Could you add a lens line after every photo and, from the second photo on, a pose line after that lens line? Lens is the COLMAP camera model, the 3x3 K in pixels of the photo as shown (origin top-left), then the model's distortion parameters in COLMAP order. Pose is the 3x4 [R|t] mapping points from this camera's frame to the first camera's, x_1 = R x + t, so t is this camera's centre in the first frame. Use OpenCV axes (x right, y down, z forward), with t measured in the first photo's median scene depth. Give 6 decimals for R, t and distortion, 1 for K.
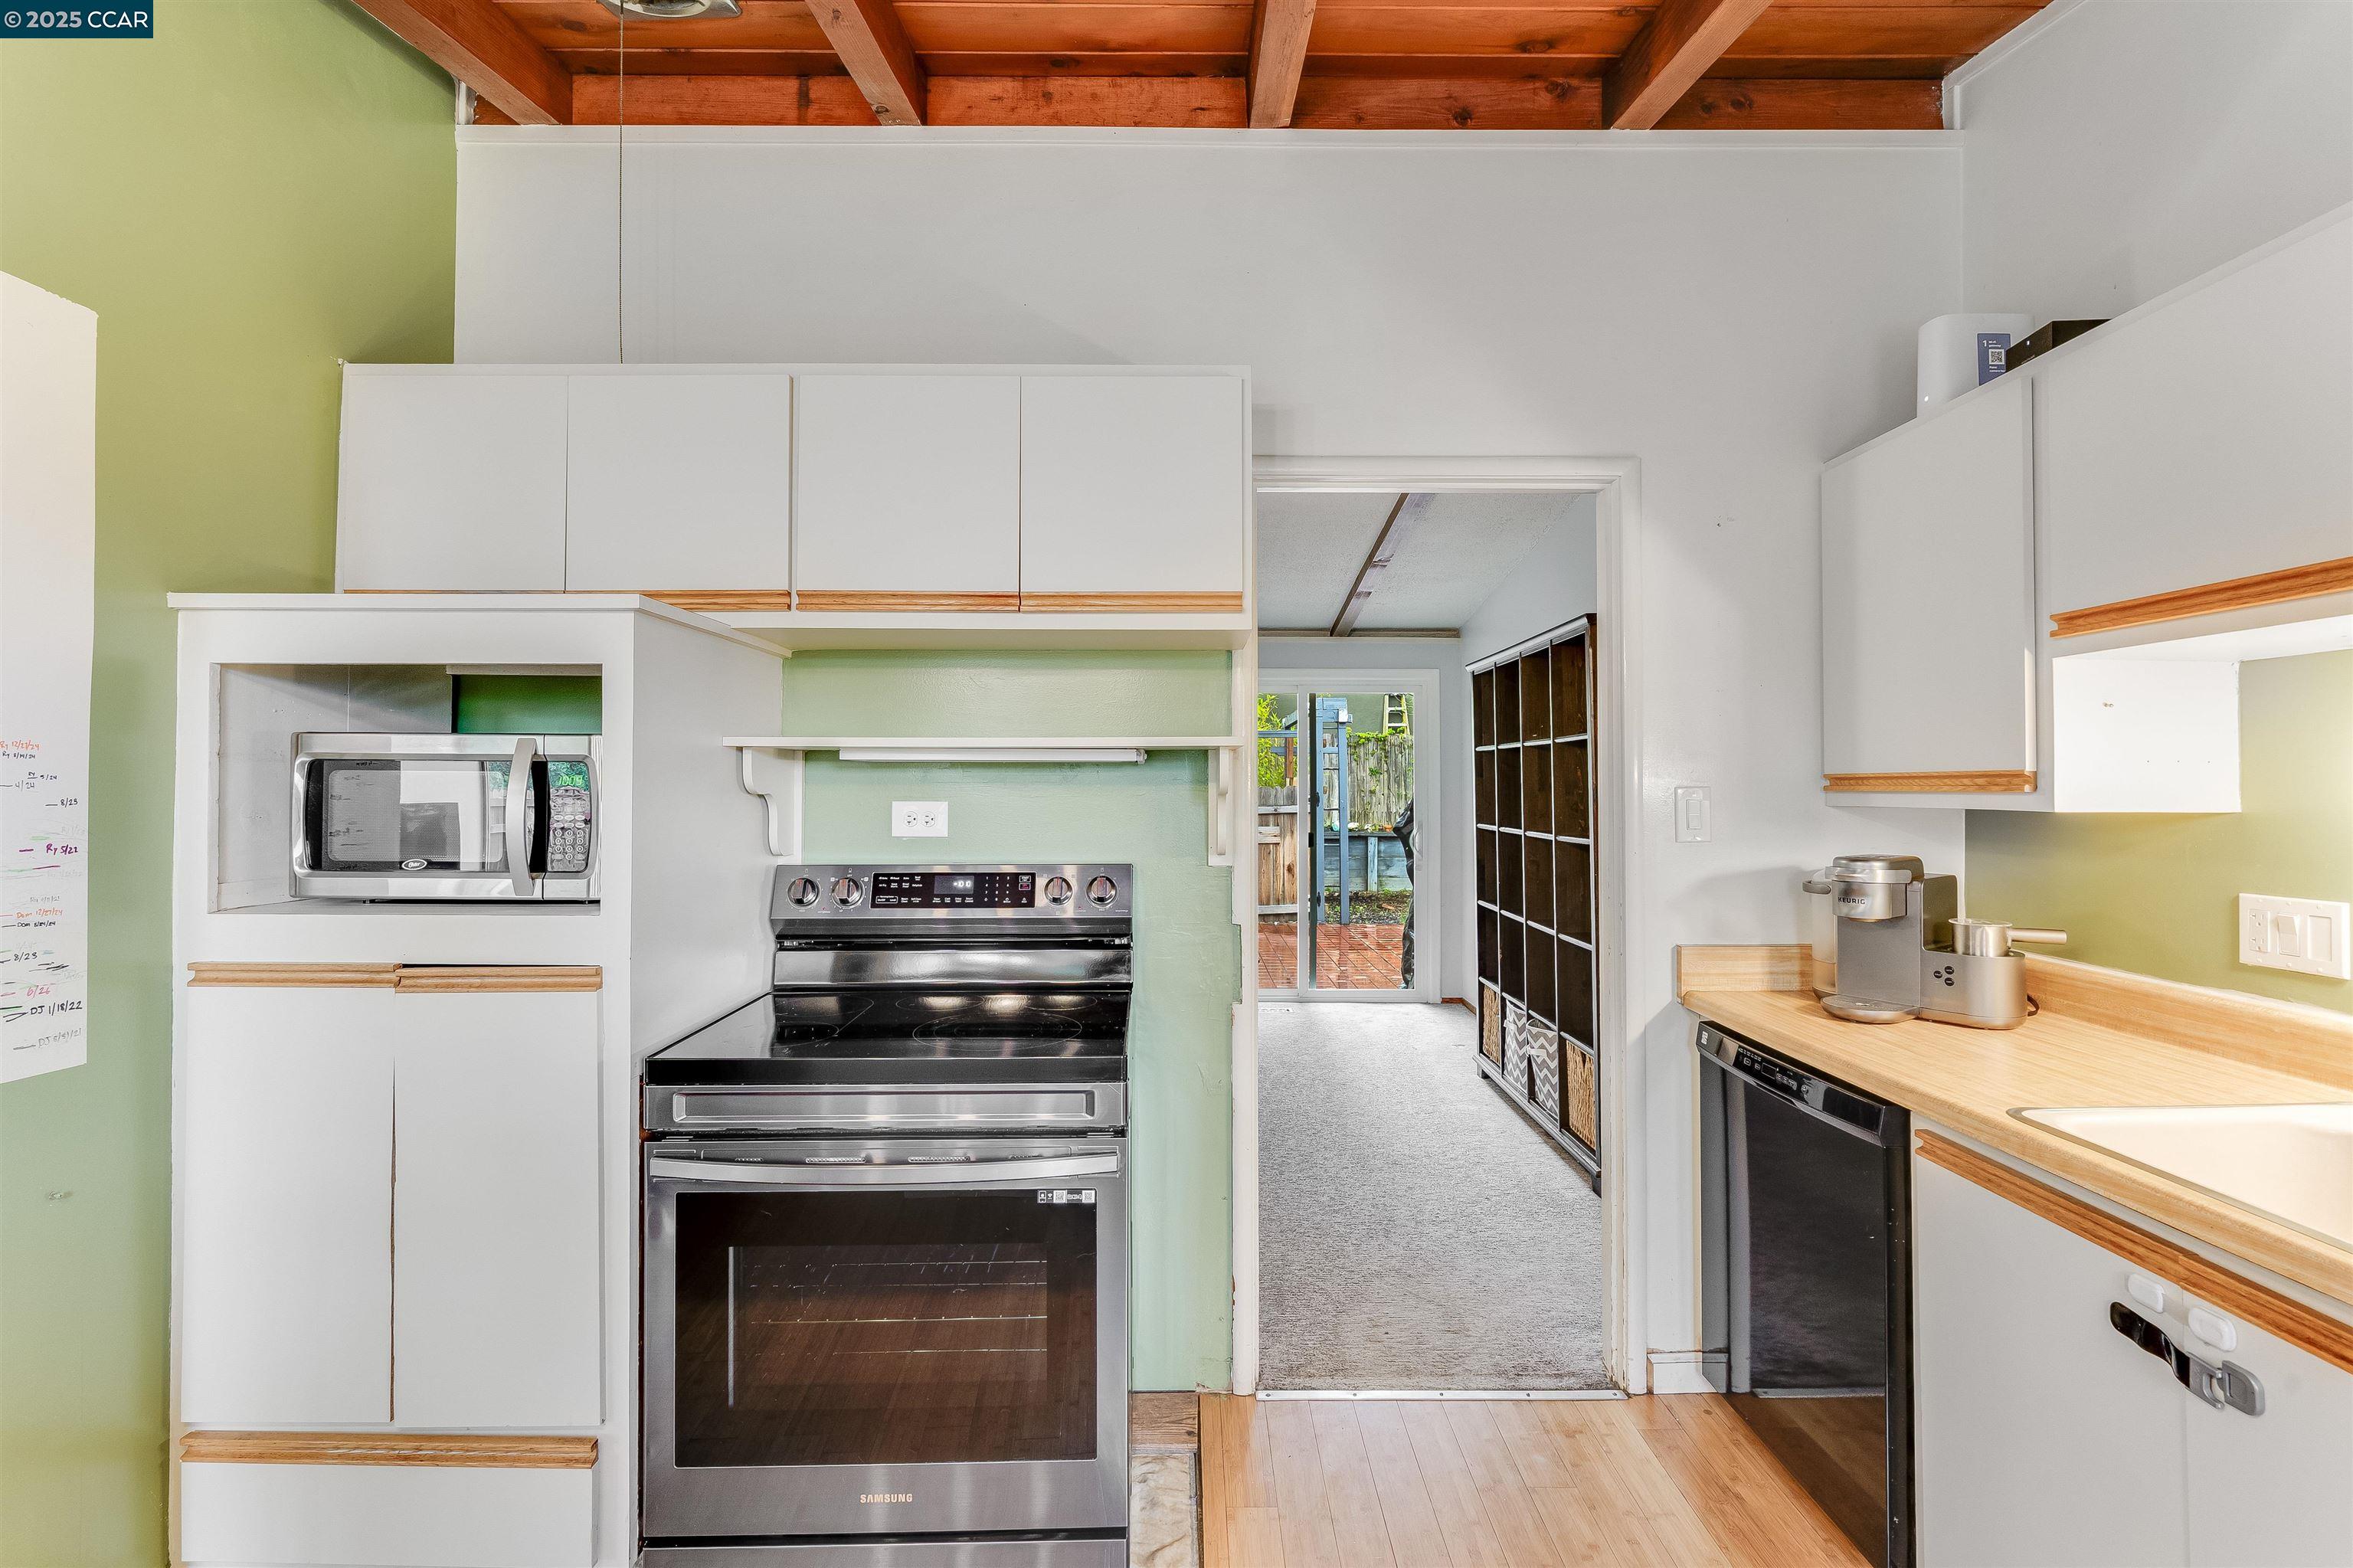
lens RADIAL K [[1060.6, 0, 1174.4], [0, 1060.6, 772.6], [0, 0, 1]] dist [-0.012730, 0.004205]
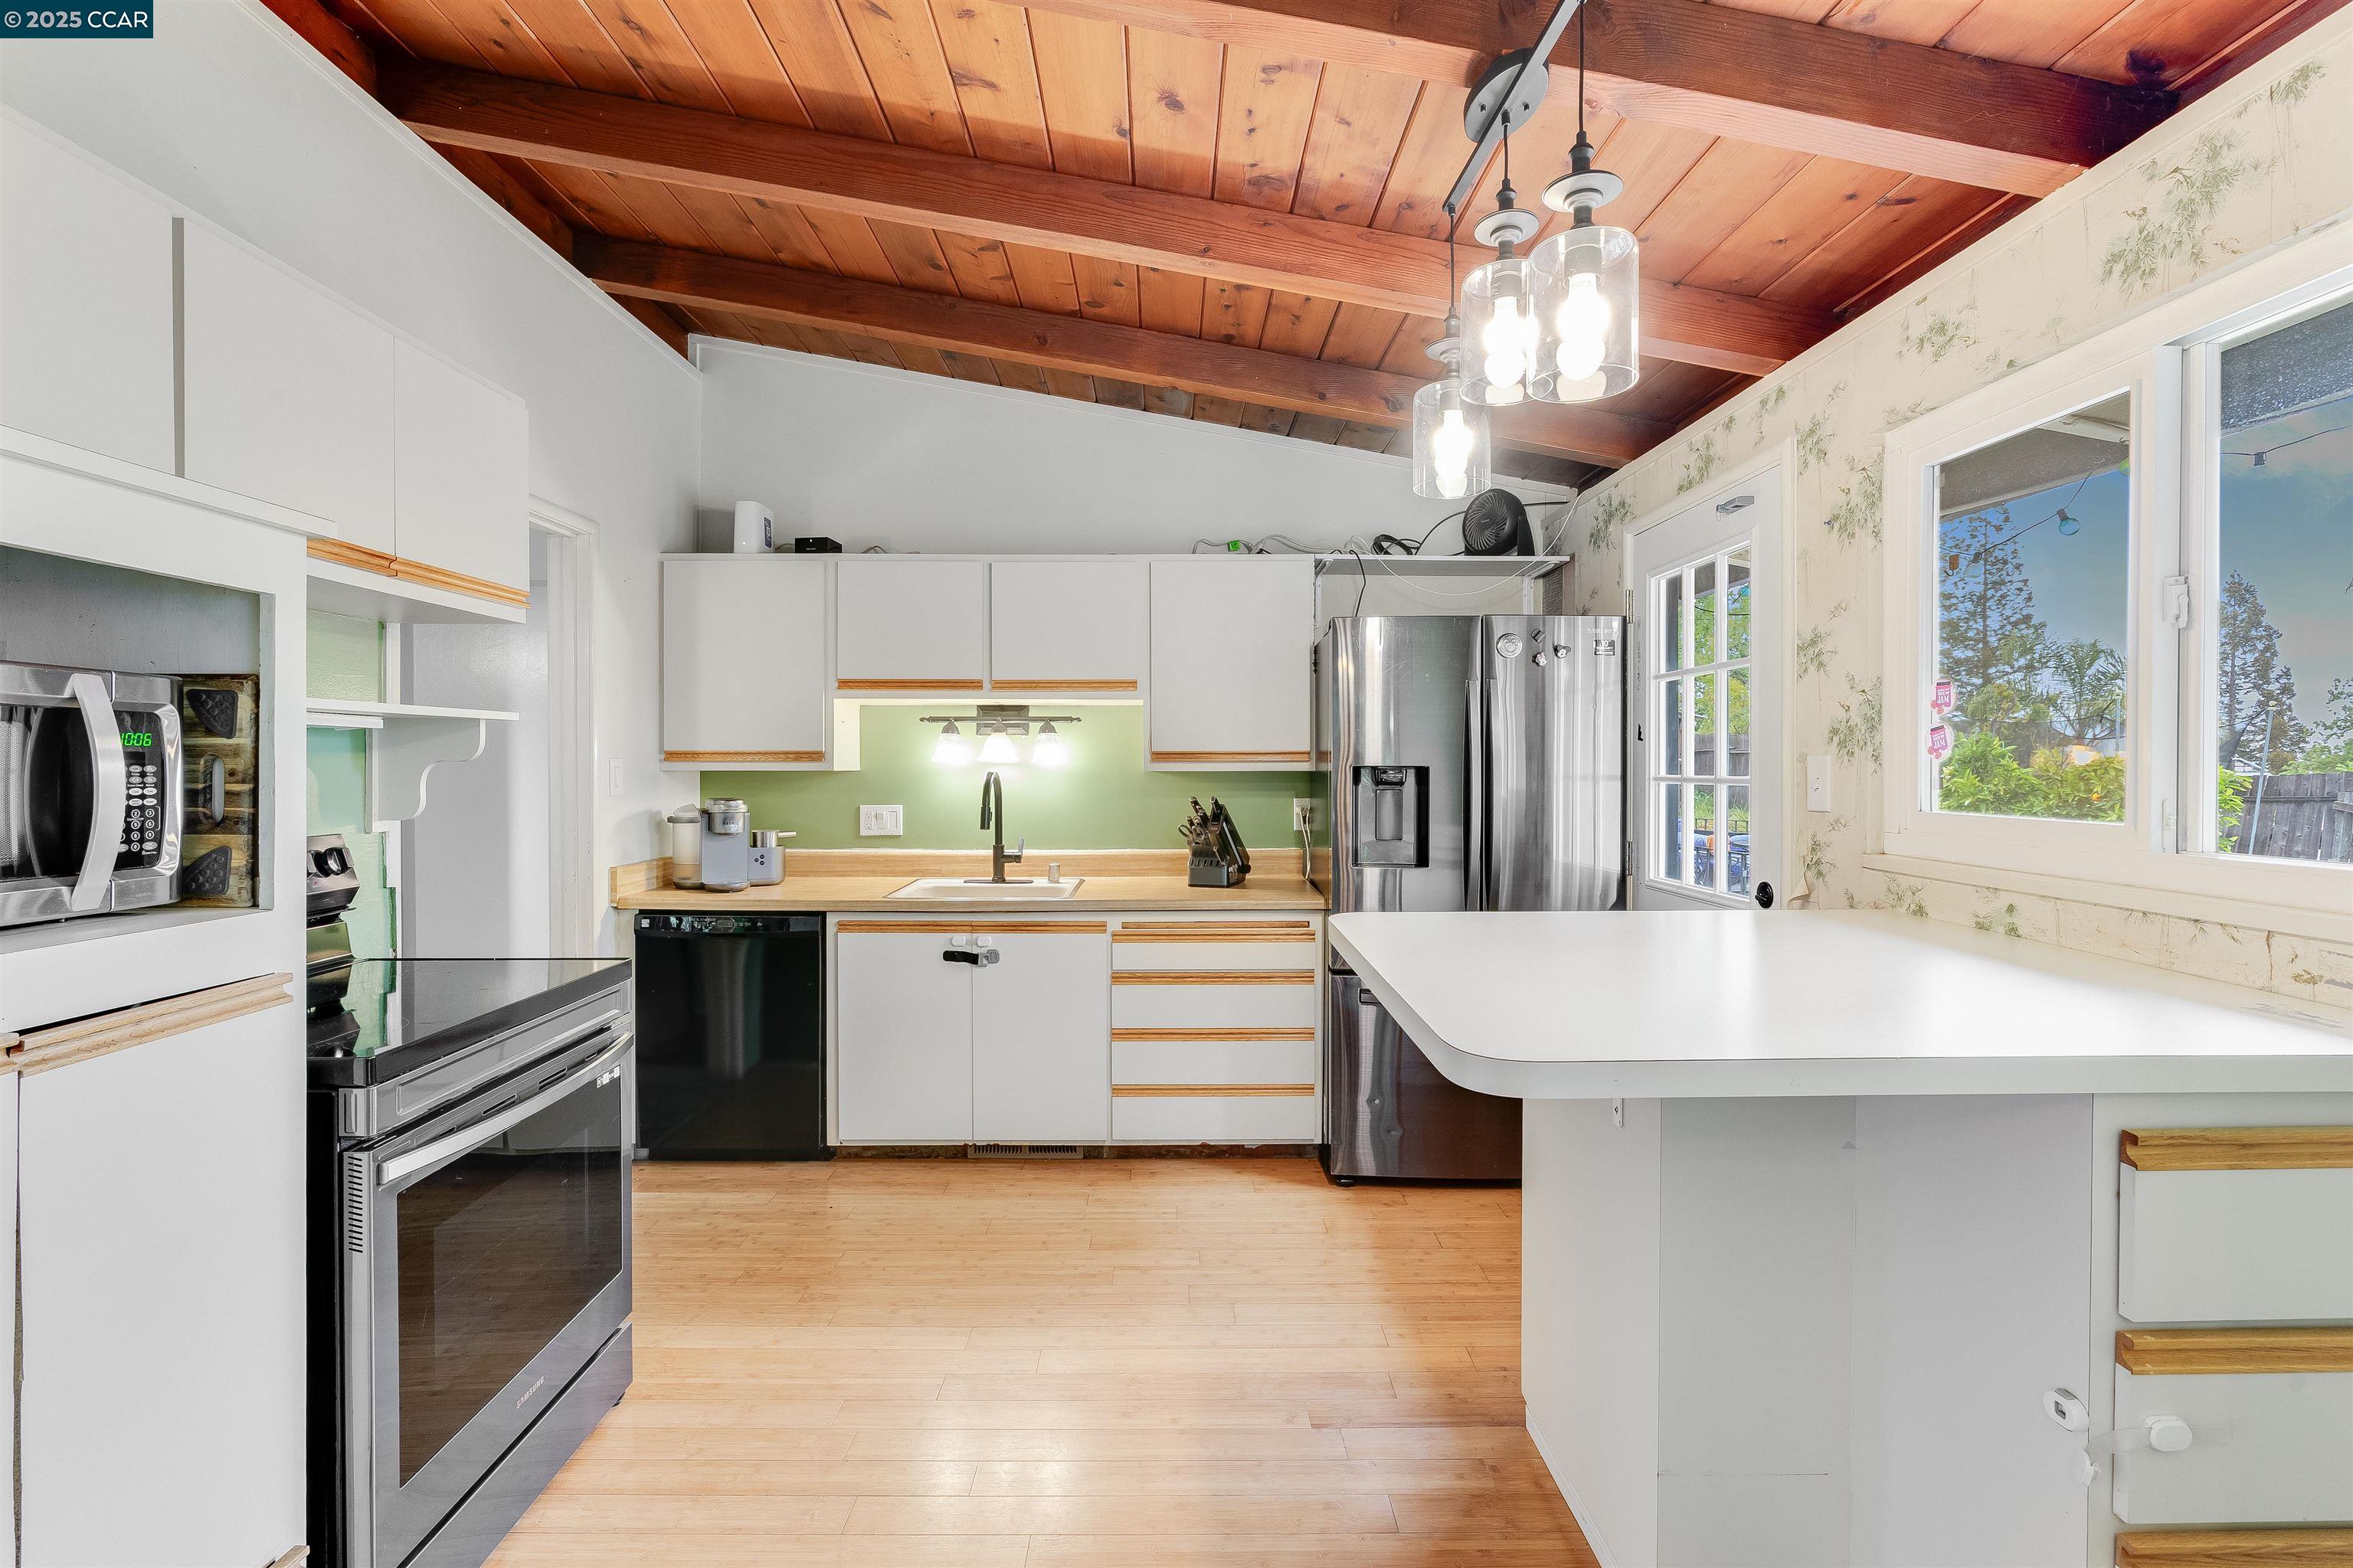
lens RADIAL K [[1060.6, 0, 1172.9], [0, 1060.6, 770.2], [0, 0, 1]] dist [-0.012730, 0.004205]
pose [[-0.003704, -0.005505, 0.999978, -1.316434], [-0.014819, 0.999875, 0.005449, 0.014872], [-0.999883, -0.014798, -0.003785, 0.319639]]
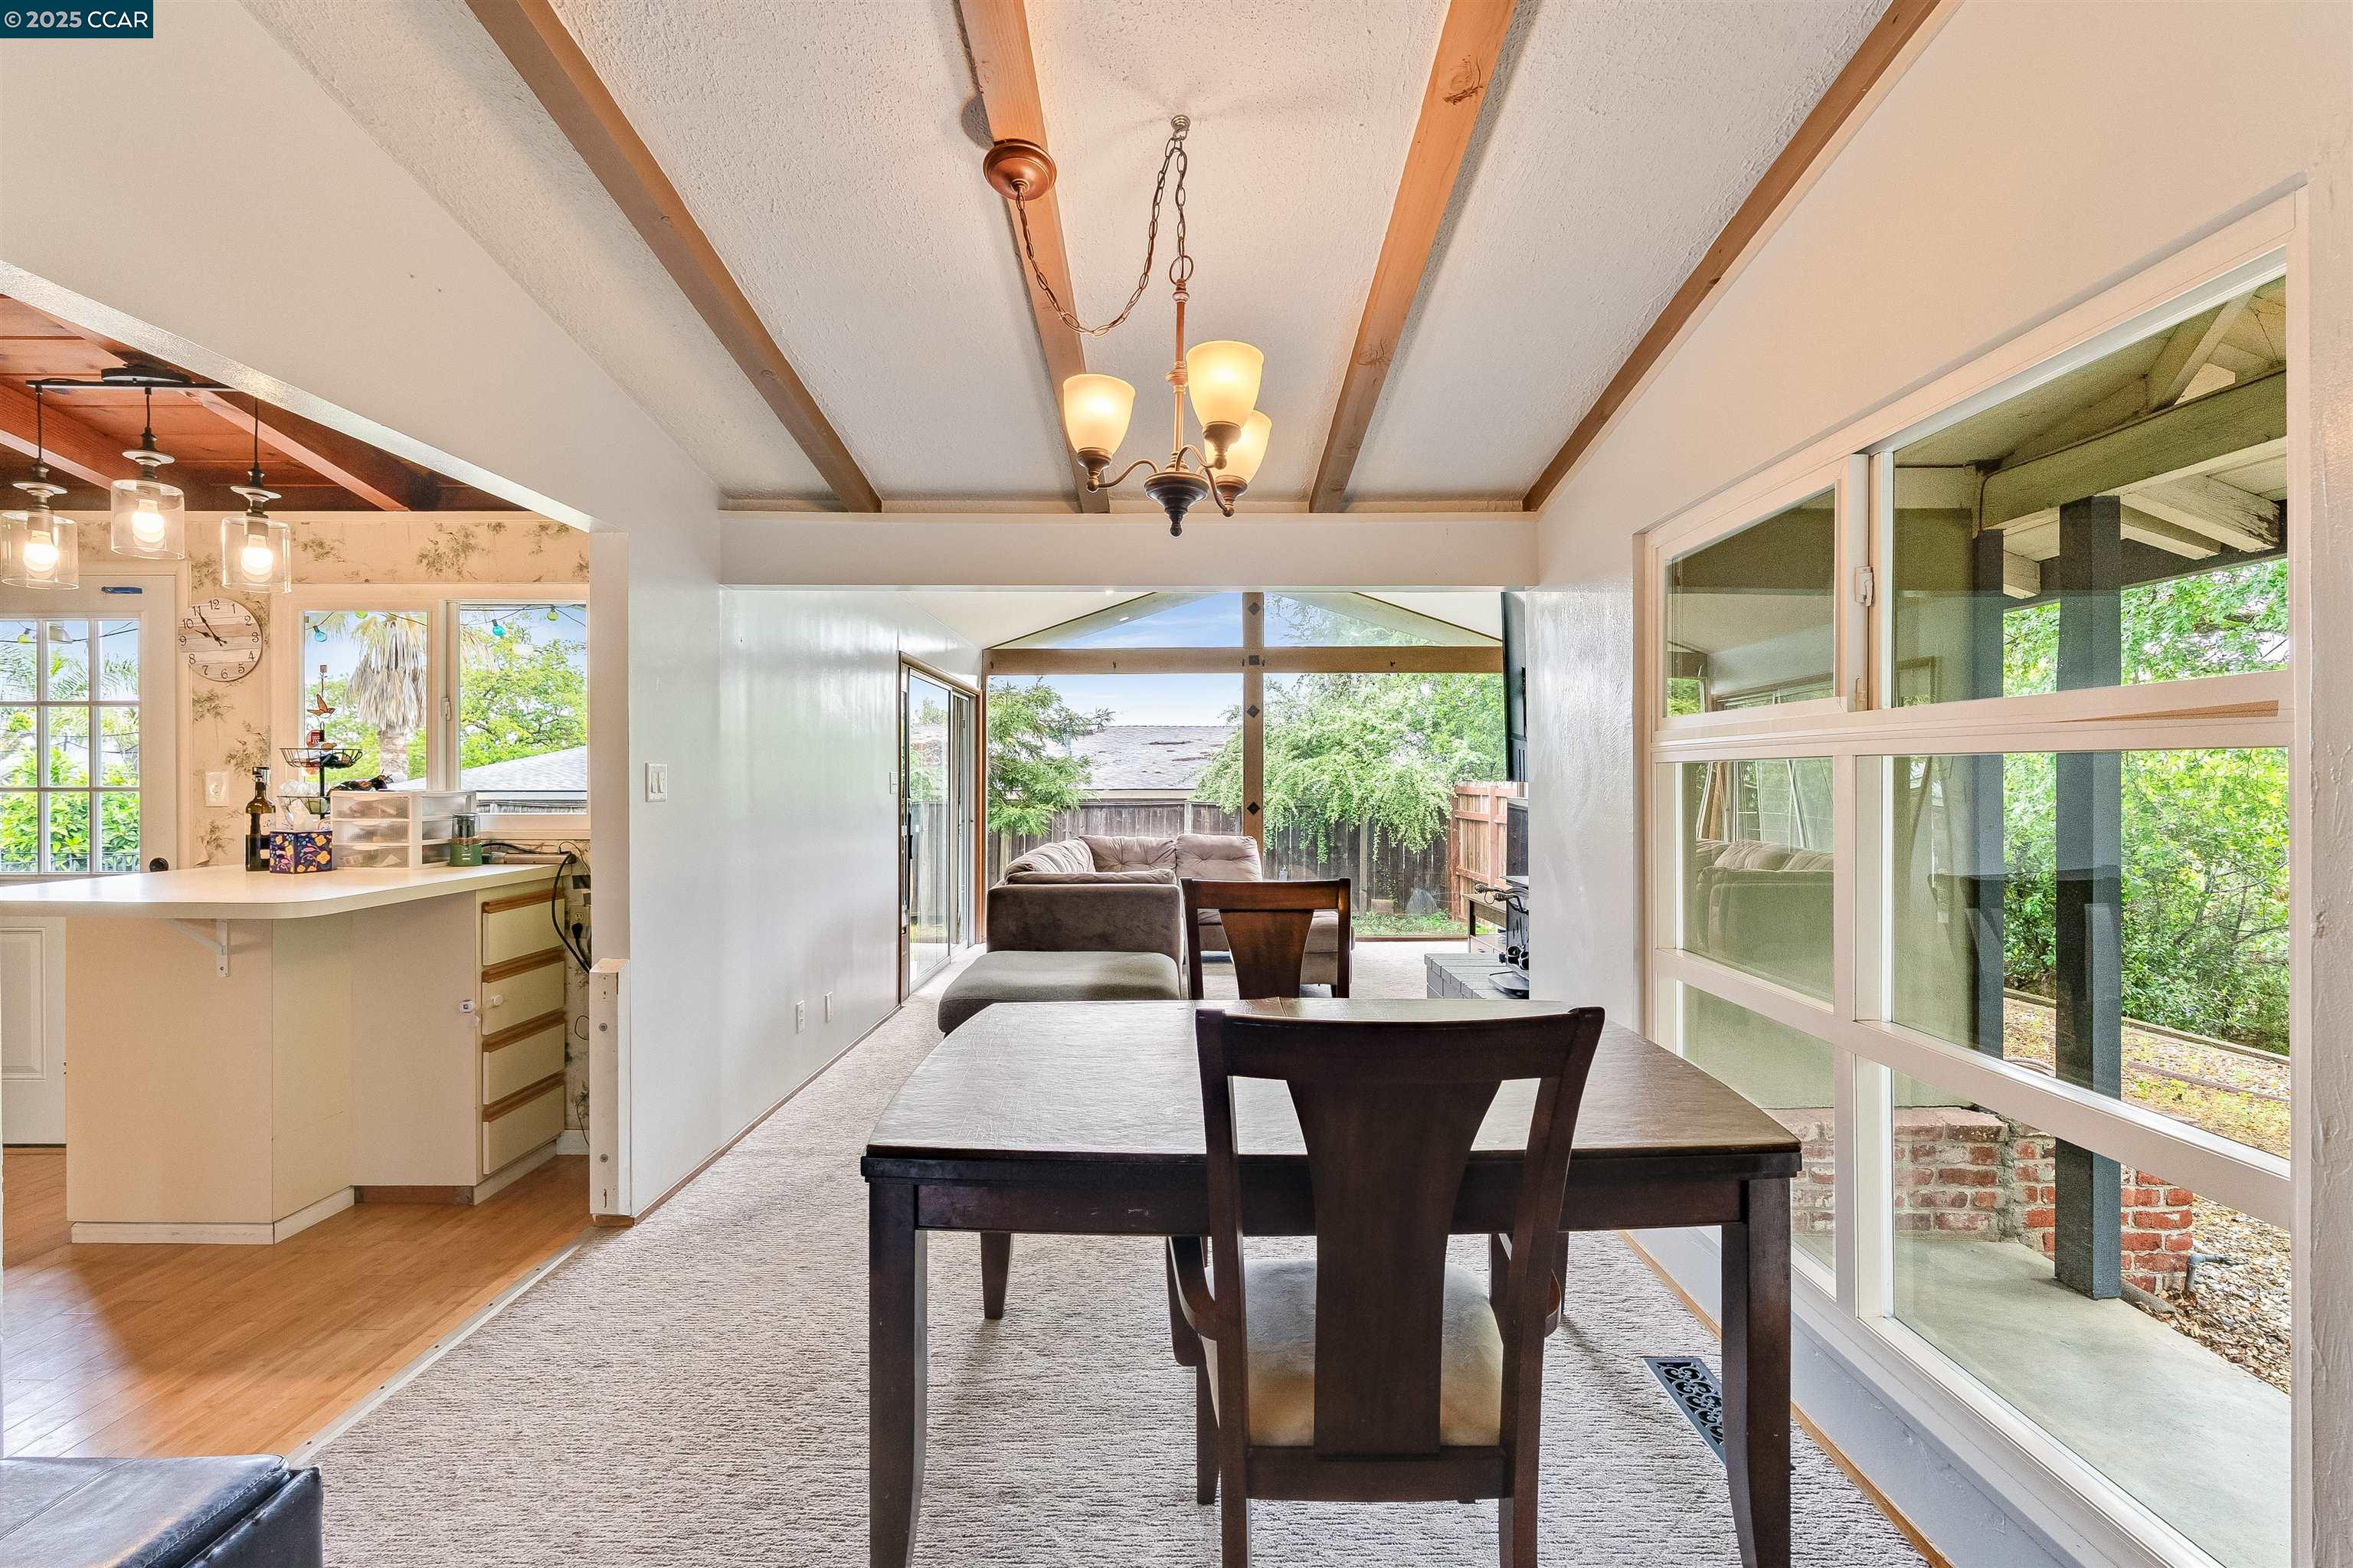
lens RADIAL K [[1060.6, 0, 1183.3], [0, 1060.6, 783.6], [0, 0, 1]] dist [-0.012730, 0.004205]
pose [[-0.999972, 0.000064, 0.007543, -1.933606], [0.000004, 0.999969, -0.007935, 0.031957], [-0.007543, -0.007935, -0.999940, 1.592068]]
